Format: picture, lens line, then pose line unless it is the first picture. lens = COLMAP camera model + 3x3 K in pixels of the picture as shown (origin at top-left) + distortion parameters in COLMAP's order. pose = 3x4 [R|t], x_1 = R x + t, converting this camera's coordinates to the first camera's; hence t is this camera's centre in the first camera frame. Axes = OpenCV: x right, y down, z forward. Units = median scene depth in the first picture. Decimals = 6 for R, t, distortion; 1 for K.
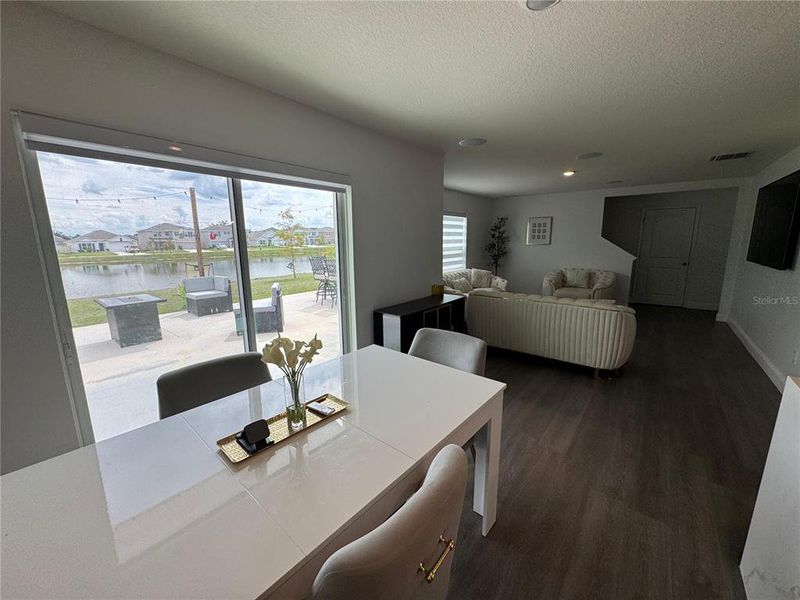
lens RADIAL K [[315.7, 0, 402.3], [0, 315.7, 297.6], [0, 0, 1]] dist [0.019708, 0.000130]
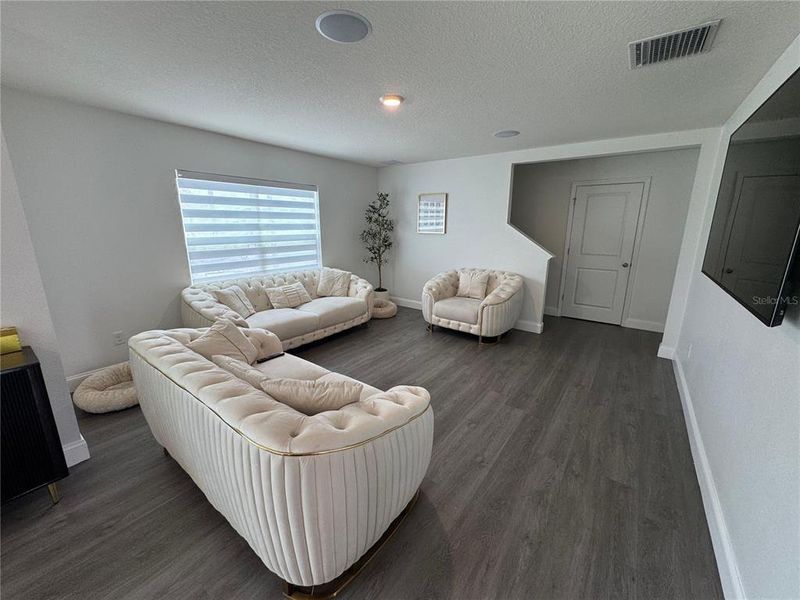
lens RADIAL K [[315.7, 0, 396.2], [0, 315.7, 296.4], [0, 0, 1]] dist [0.019708, 0.000130]
pose [[0.999443, 0.008088, 0.032363, 0.360351], [-0.009604, 0.998850, 0.046965, -0.064349], [-0.031946, -0.047250, 0.998372, 0.318115]]
